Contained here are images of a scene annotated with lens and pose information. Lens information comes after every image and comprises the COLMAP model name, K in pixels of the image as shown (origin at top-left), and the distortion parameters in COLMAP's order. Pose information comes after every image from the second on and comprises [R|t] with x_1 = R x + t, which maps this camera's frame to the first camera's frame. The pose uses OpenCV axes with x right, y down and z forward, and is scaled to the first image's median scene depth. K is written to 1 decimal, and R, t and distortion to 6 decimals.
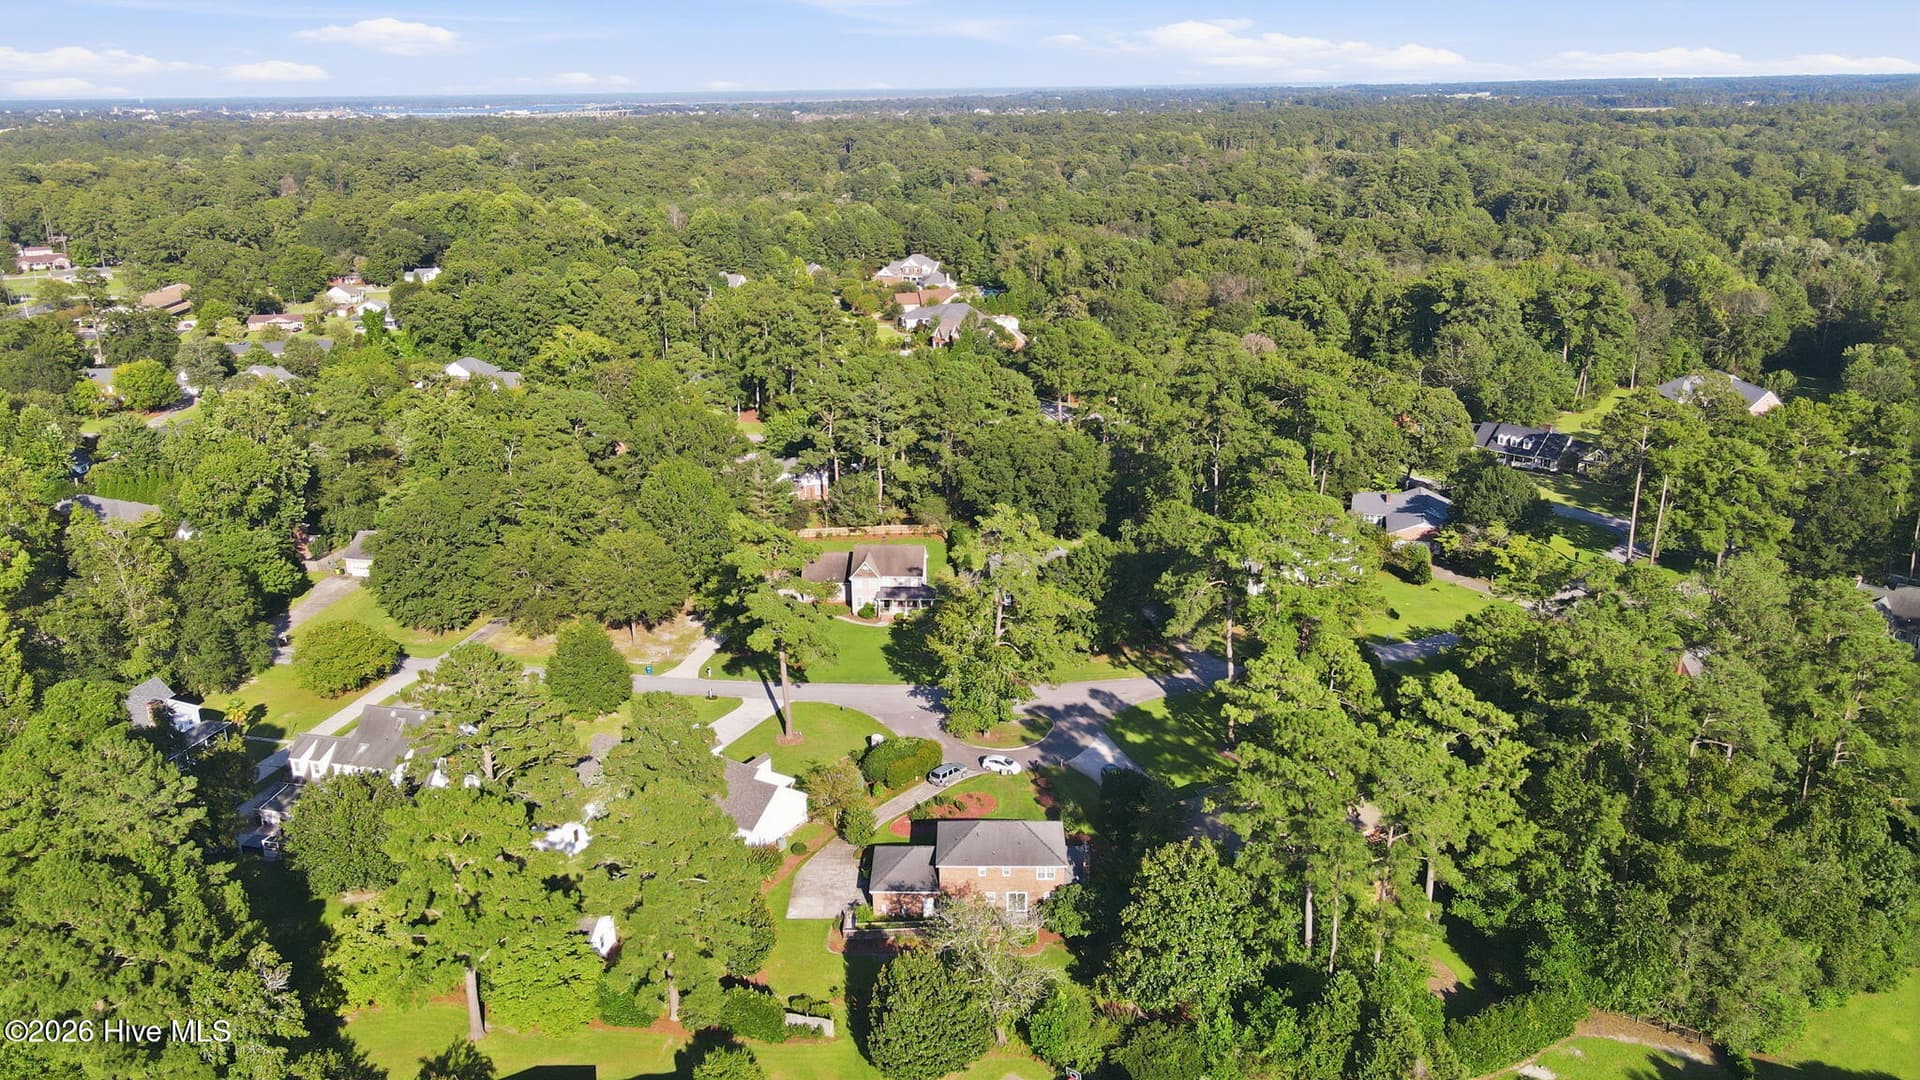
lens RADIAL K [[1407.3, 0, 960.0], [0, 1407.3, 540.0], [0, 0, 1]] dist [-0.012295, 0.056514]
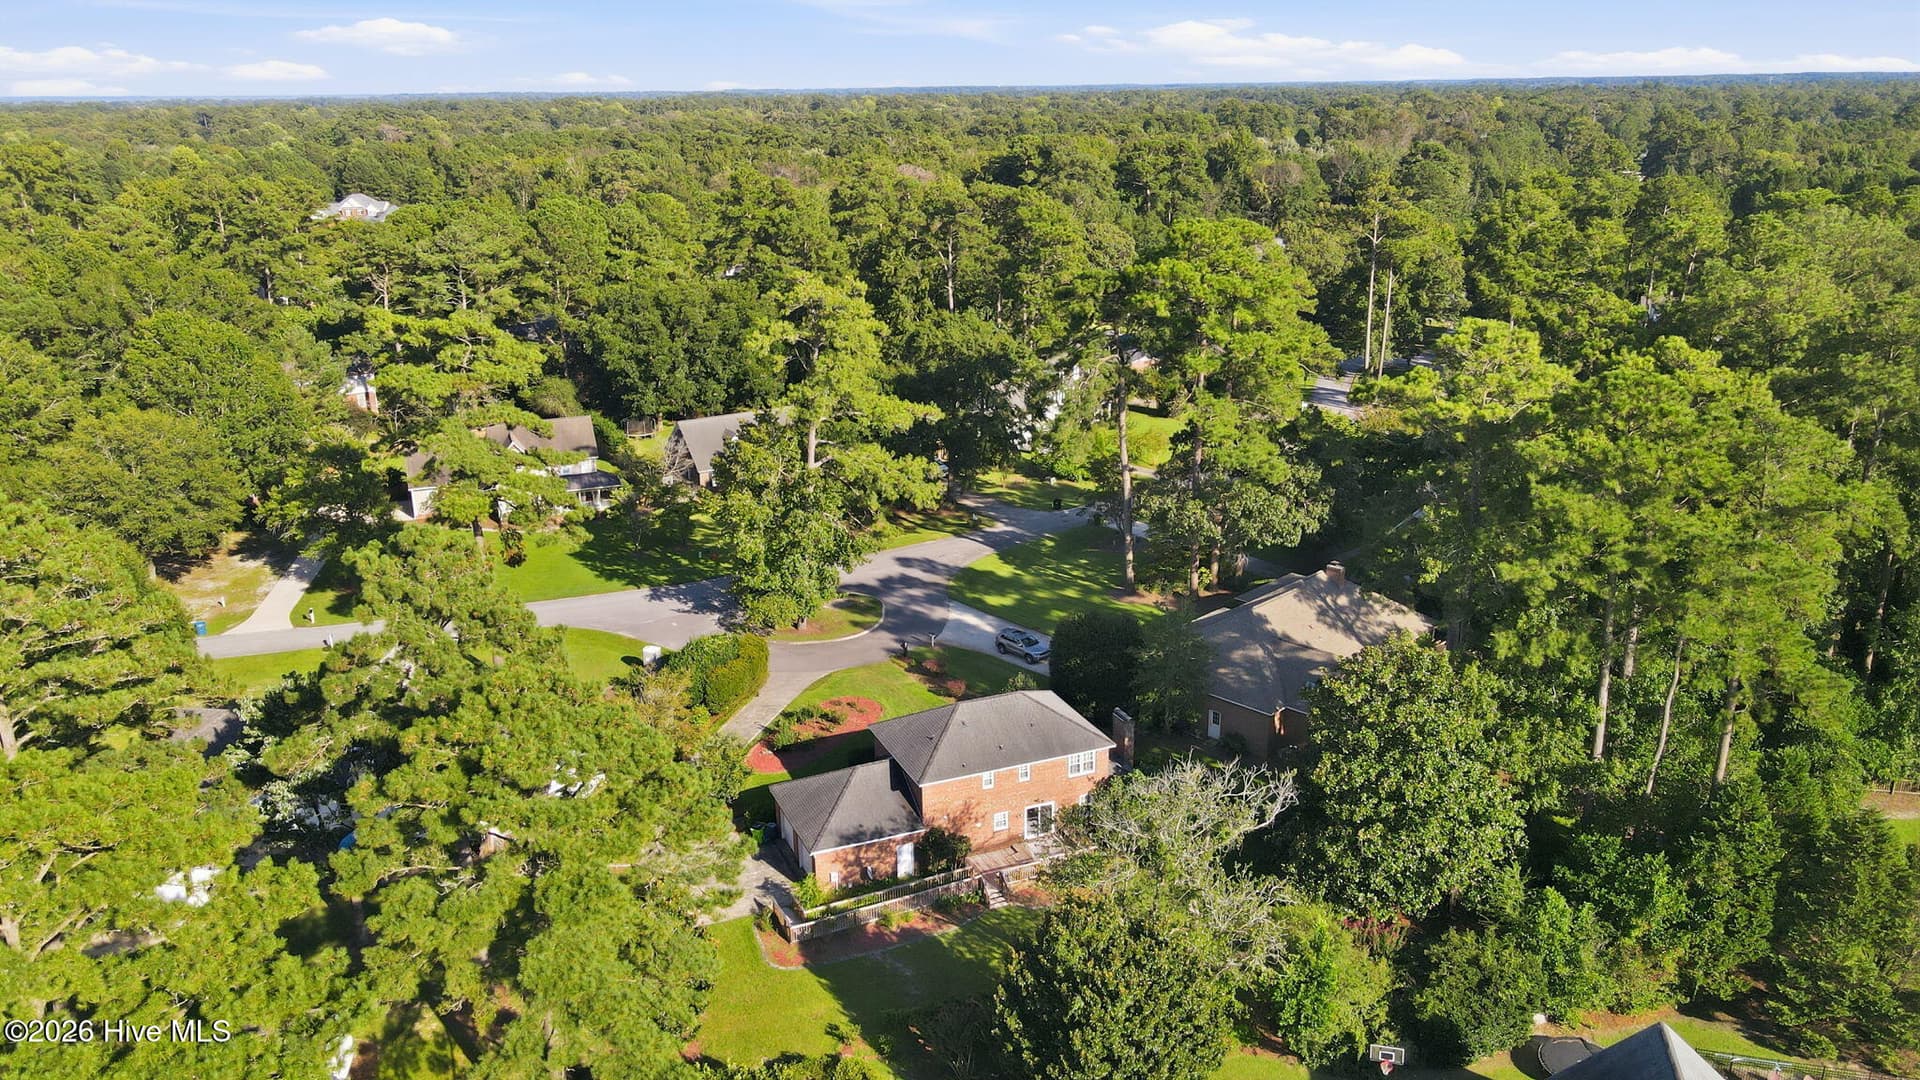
lens RADIAL K [[1407.3, 0, 960.0], [0, 1407.3, 540.0], [0, 0, 1]] dist [-0.012295, 0.056514]
pose [[0.916169, -0.124105, 0.381092, -0.130343], [0.124884, 0.991909, 0.022792, 0.072085], [-0.380838, 0.026711, 0.924256, 0.270965]]
